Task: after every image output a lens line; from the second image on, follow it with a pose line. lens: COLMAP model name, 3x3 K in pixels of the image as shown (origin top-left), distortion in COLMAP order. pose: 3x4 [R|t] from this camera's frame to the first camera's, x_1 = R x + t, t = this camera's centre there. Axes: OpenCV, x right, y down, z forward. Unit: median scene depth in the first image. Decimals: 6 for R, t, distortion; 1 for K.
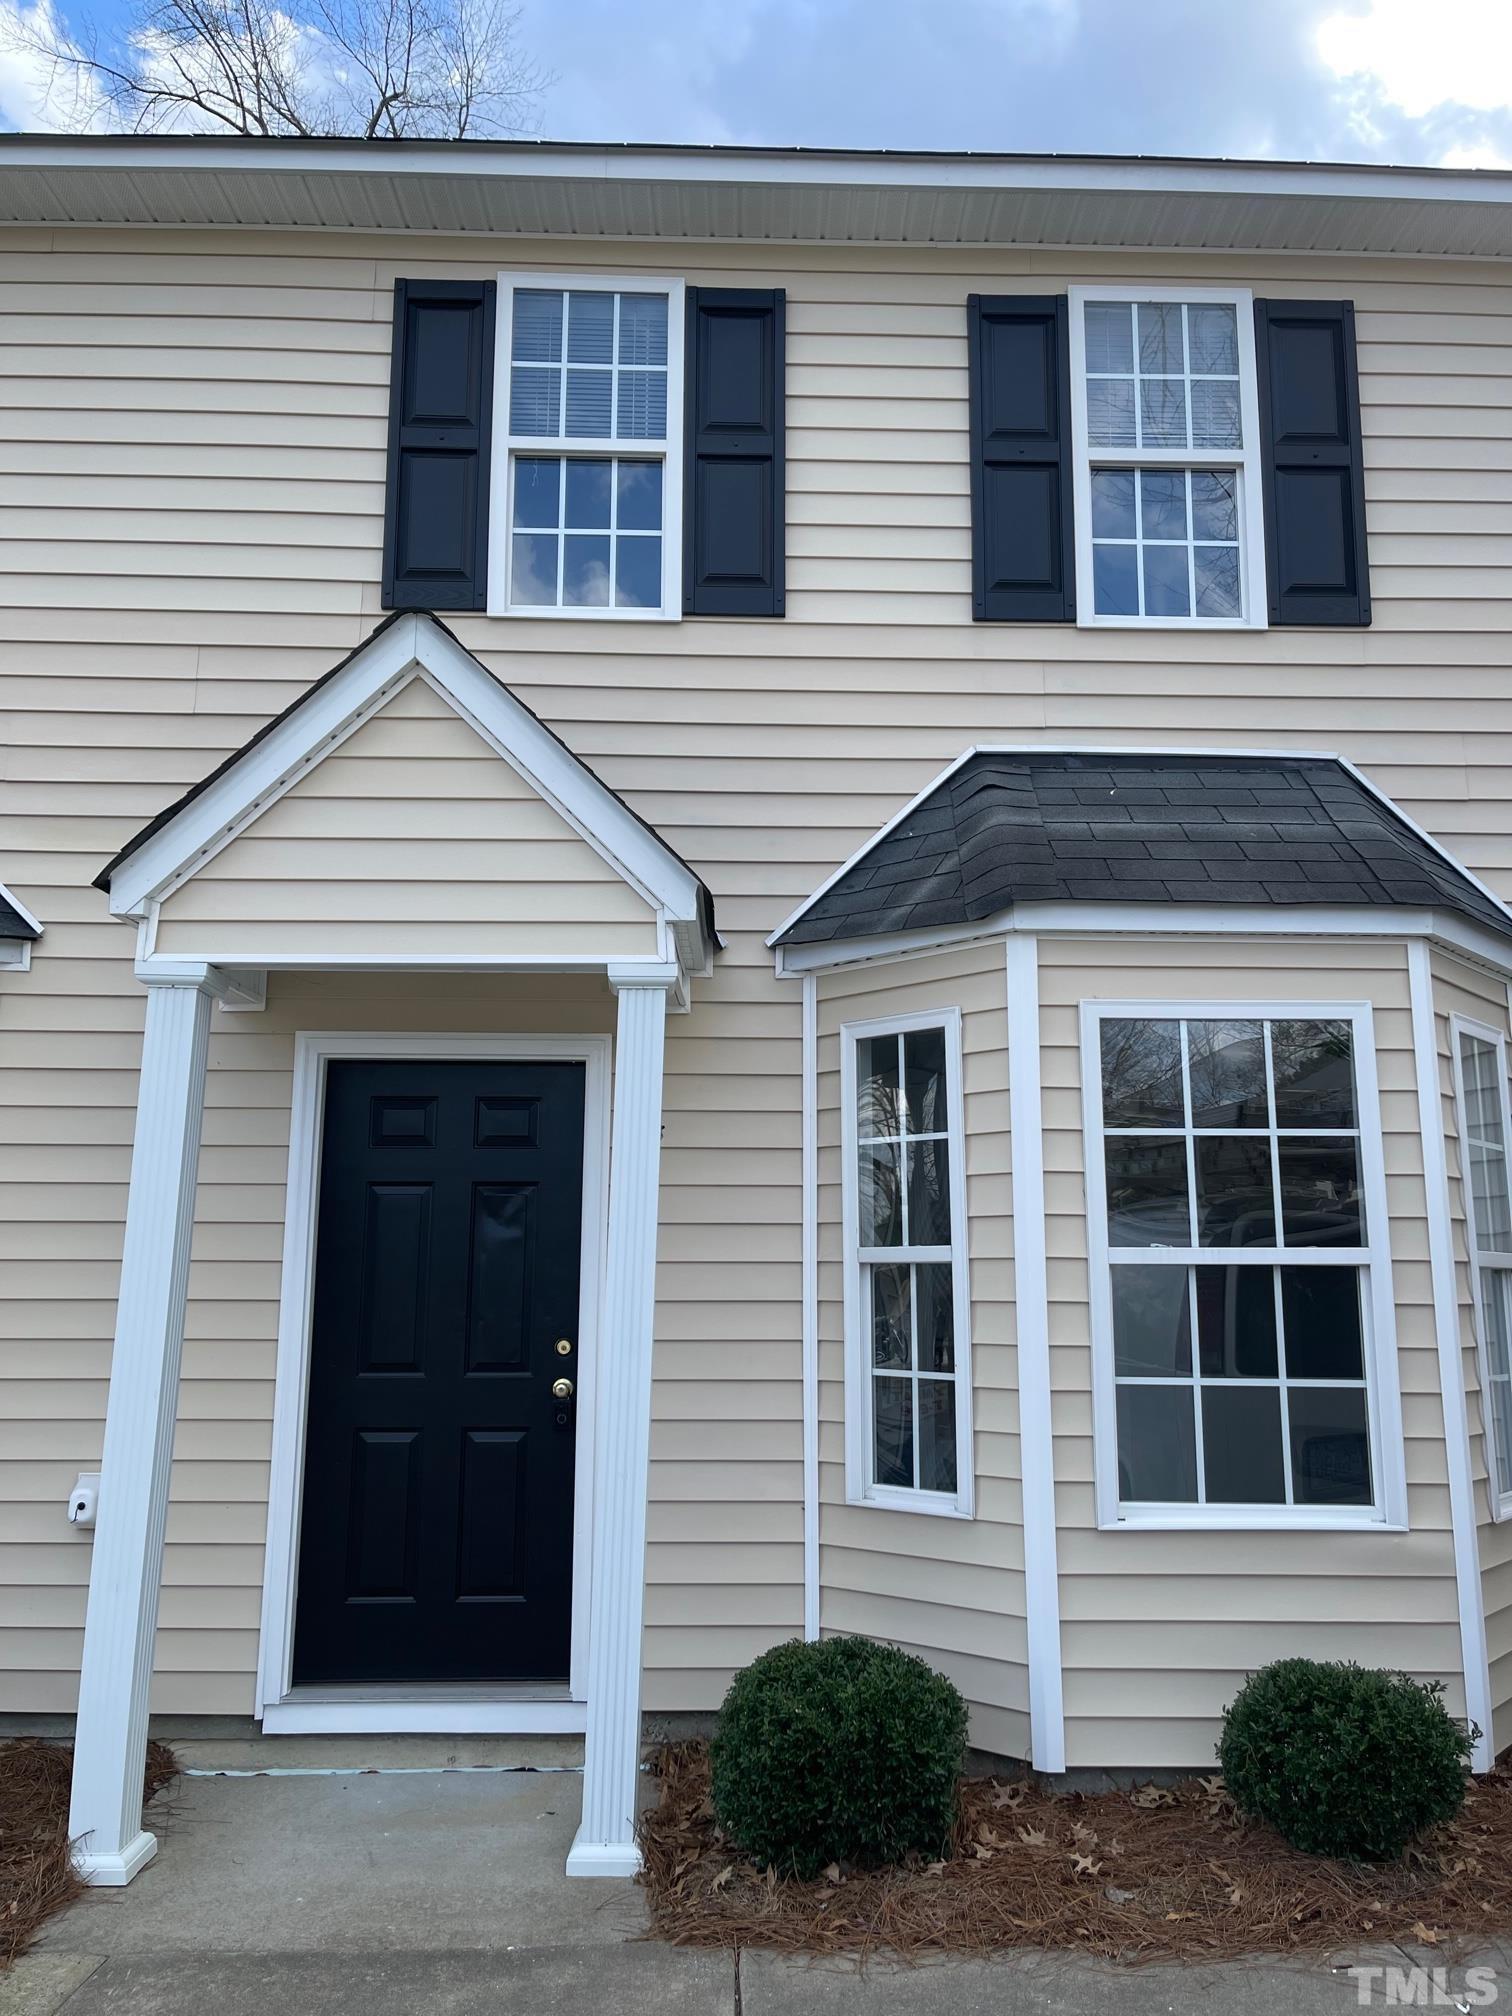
lens RADIAL K [[1395.6, 0, 756.0], [0, 1395.6, 1008.0], [0, 0, 1]] dist [0.075806, -0.079607]
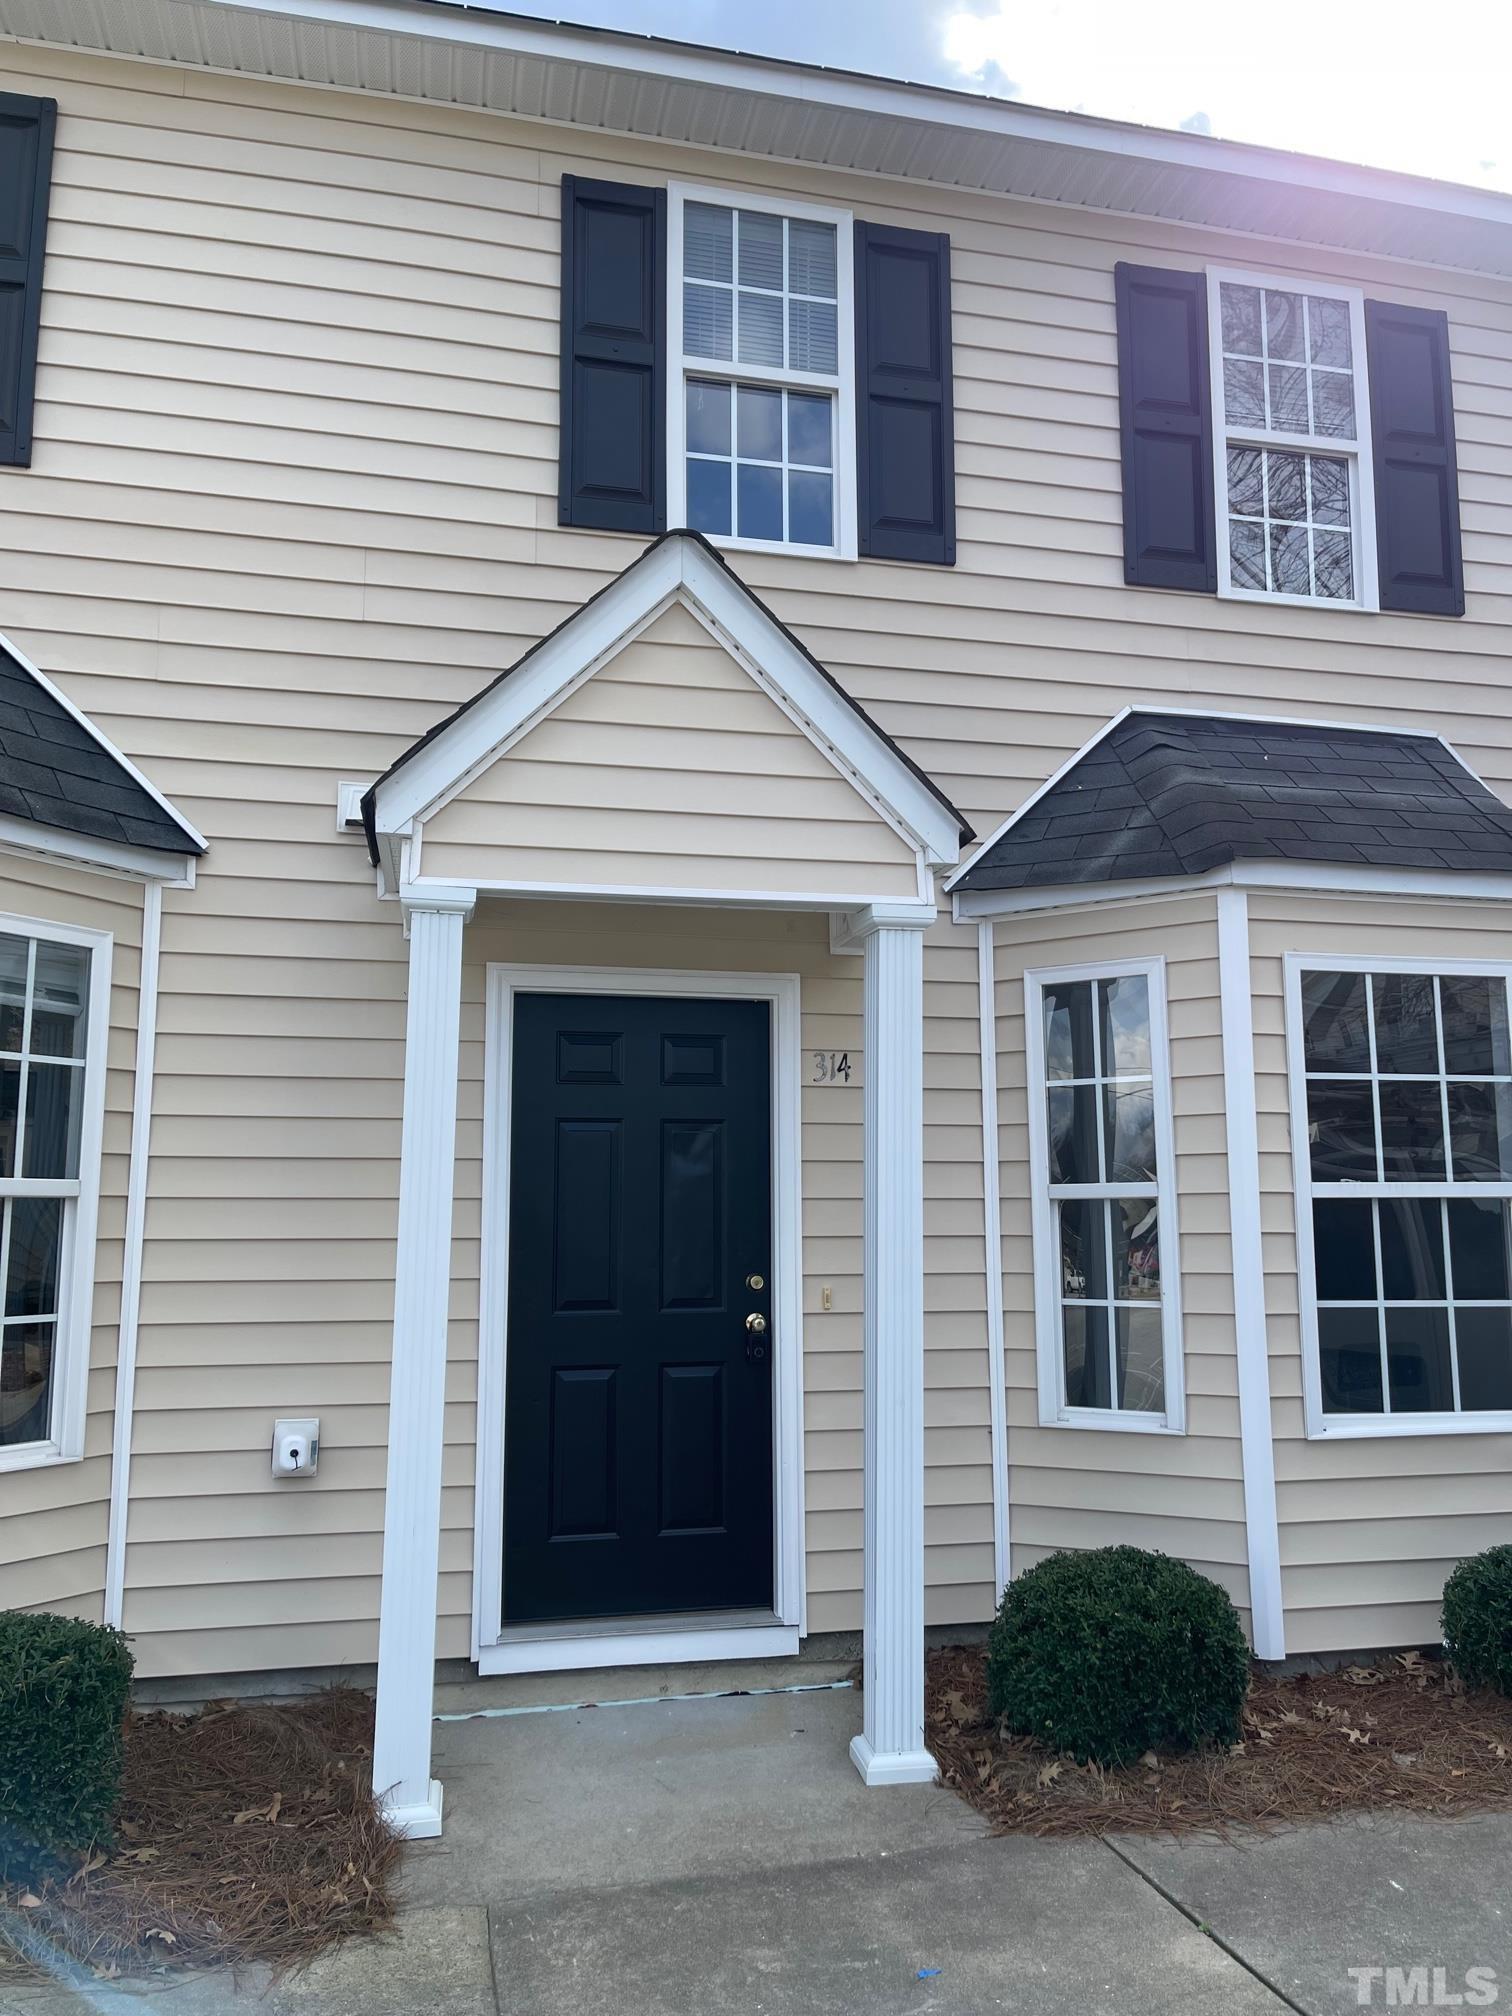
lens RADIAL K [[1395.6, 0, 756.0], [0, 1395.6, 1008.0], [0, 0, 1]] dist [0.075806, -0.079607]
pose [[0.981760, 0.021224, 0.188938, -0.349395], [-0.028342, 0.998984, 0.035052, 0.009727], [-0.188002, -0.039768, 0.981363, 0.020988]]
